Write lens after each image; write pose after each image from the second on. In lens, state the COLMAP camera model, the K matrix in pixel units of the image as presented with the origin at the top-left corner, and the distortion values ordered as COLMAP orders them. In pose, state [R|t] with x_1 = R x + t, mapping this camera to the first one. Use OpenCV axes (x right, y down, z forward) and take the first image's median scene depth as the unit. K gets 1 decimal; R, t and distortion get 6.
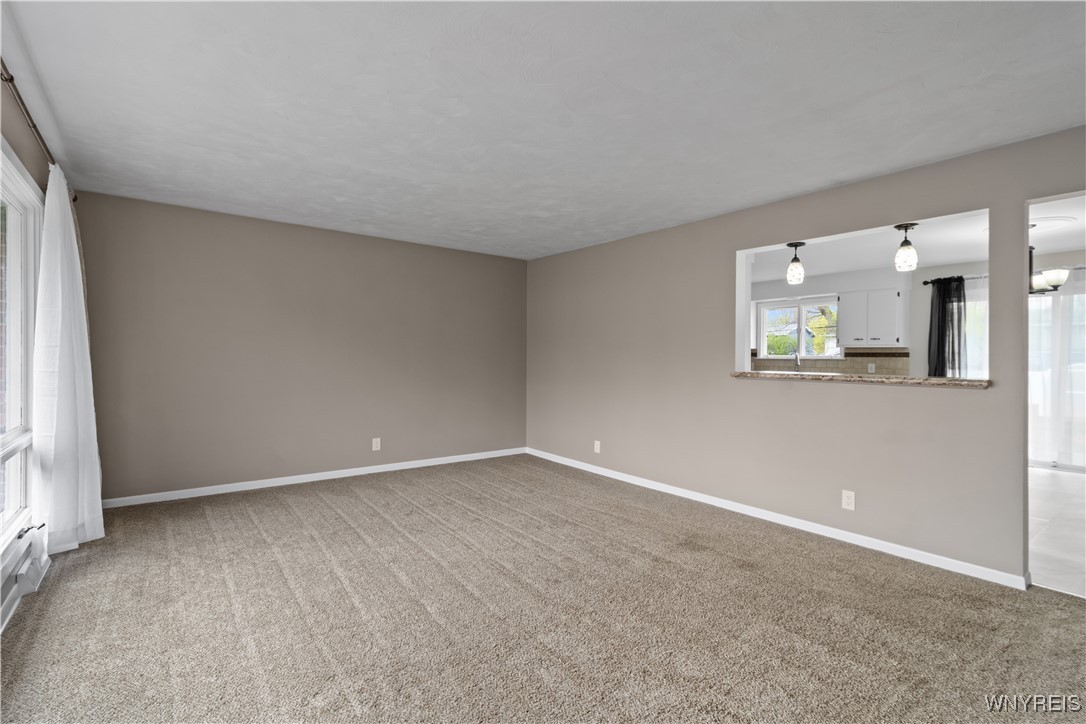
lens RADIAL K [[507.5, 0, 547.1], [0, 507.5, 369.7], [0, 0, 1]] dist [0.002315, 0.000536]
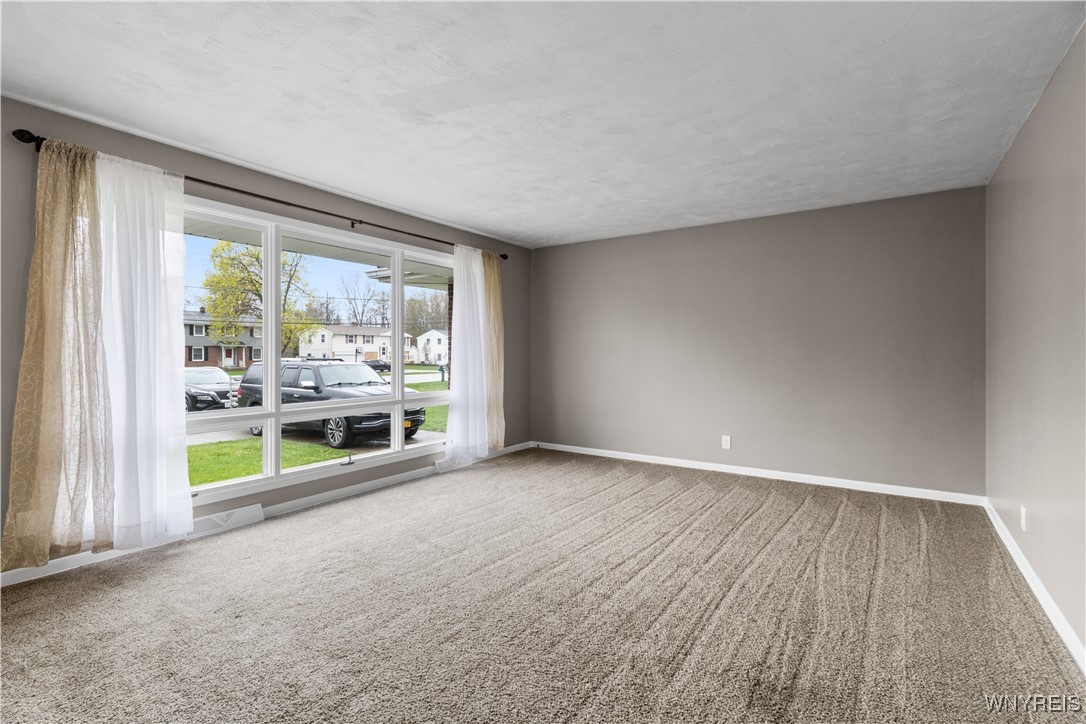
lens RADIAL K [[504.9, 0, 543.0], [0, 504.9, 362.0], [0, 0, 1]] dist [0.001721, 0.000393]
pose [[0.305314, 0.008588, -0.952213, 0.658086], [-0.021693, 0.999763, 0.002061, 0.005947], [0.952005, 0.020027, 0.305428, 0.569585]]
